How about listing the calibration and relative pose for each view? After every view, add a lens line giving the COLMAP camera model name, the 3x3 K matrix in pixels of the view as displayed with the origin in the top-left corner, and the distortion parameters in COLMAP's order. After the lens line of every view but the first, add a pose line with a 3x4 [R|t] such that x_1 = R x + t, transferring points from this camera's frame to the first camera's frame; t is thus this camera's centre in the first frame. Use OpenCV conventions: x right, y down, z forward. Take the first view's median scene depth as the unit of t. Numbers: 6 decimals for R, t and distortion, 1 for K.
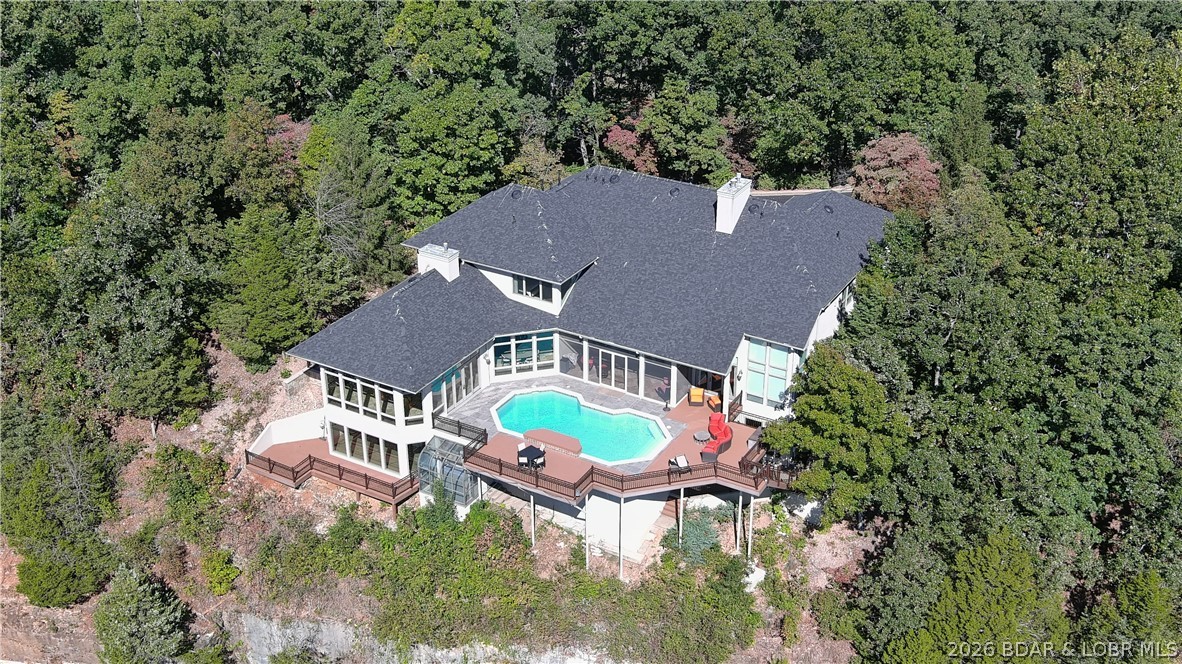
lens RADIAL K [[1345.0, 0, 590.7], [0, 1345.0, 335.0], [0, 0, 1]] dist [0.002451, 0.000000]
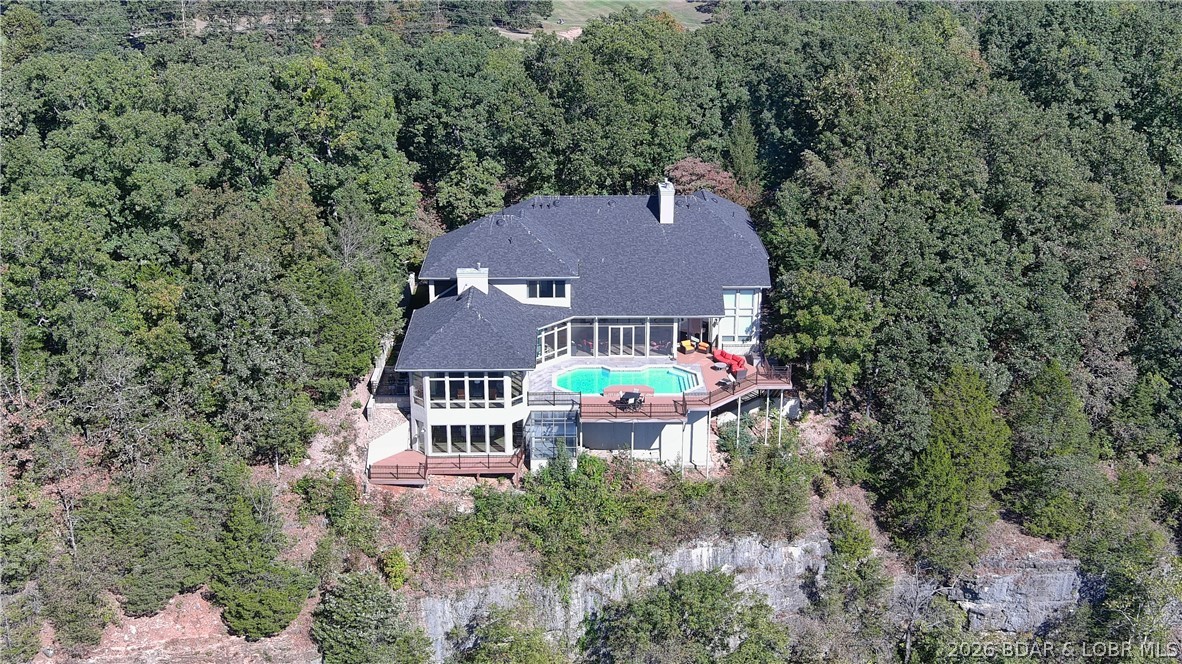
lens RADIAL K [[1345.0, 0, 592.7], [0, 1345.0, 330.3], [0, 0, 1]] dist [0.002451, 0.000000]
pose [[0.854565, -0.175385, 0.488835, -0.630876], [0.238312, 0.968731, -0.069047, 0.098916], [-0.461440, 0.175500, 0.869640, -0.081402]]
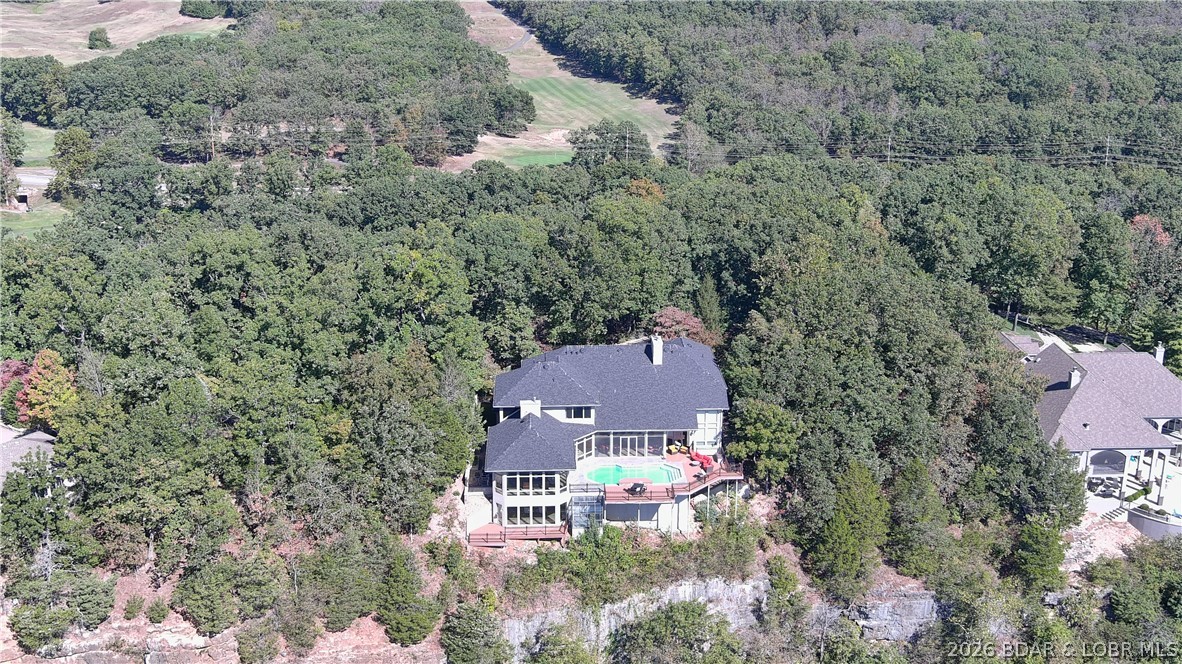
lens RADIAL K [[1345.0, 0, 585.3], [0, 1345.0, 325.8], [0, 0, 1]] dist [0.002451, 0.000000]
pose [[0.843202, -0.160456, 0.513093, -0.980986], [0.248300, 0.962758, -0.106973, 0.050464], [-0.476820, 0.217601, 0.851641, -0.602486]]
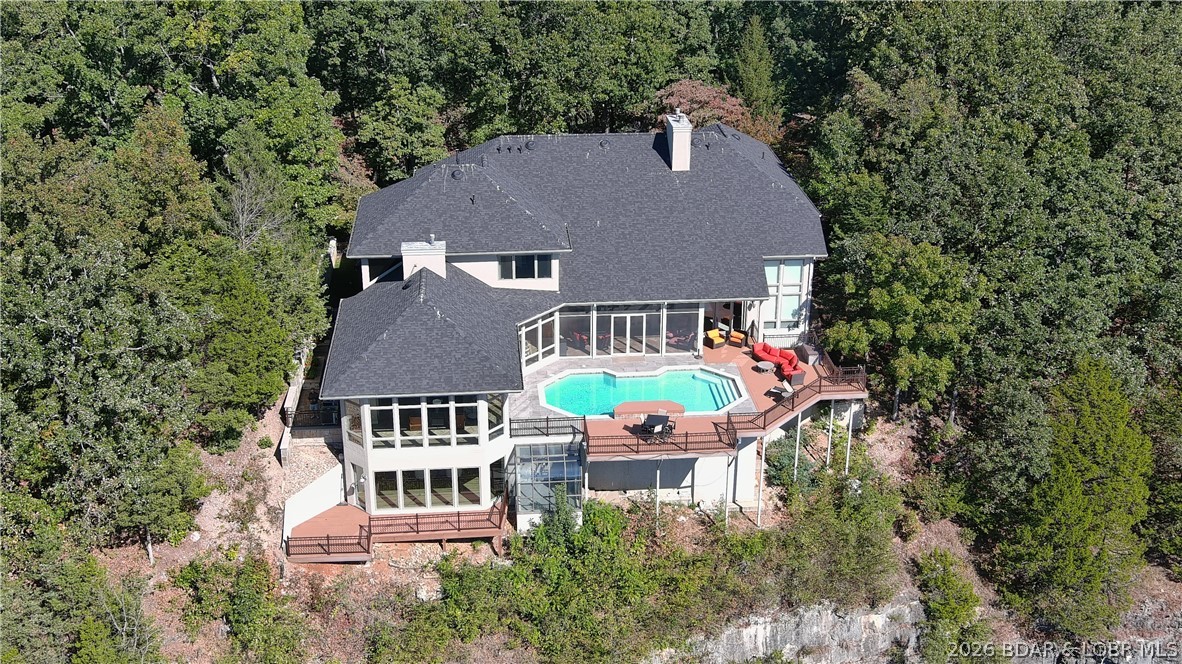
lens RADIAL K [[1345.0, 0, 594.2], [0, 1345.0, 328.5], [0, 0, 1]] dist [0.002451, 0.000000]
pose [[0.814863, -0.224487, 0.534419, -0.503281], [0.264268, 0.964447, 0.002178, 0.014623], [-0.515908, 0.139455, 0.845217, 0.239863]]
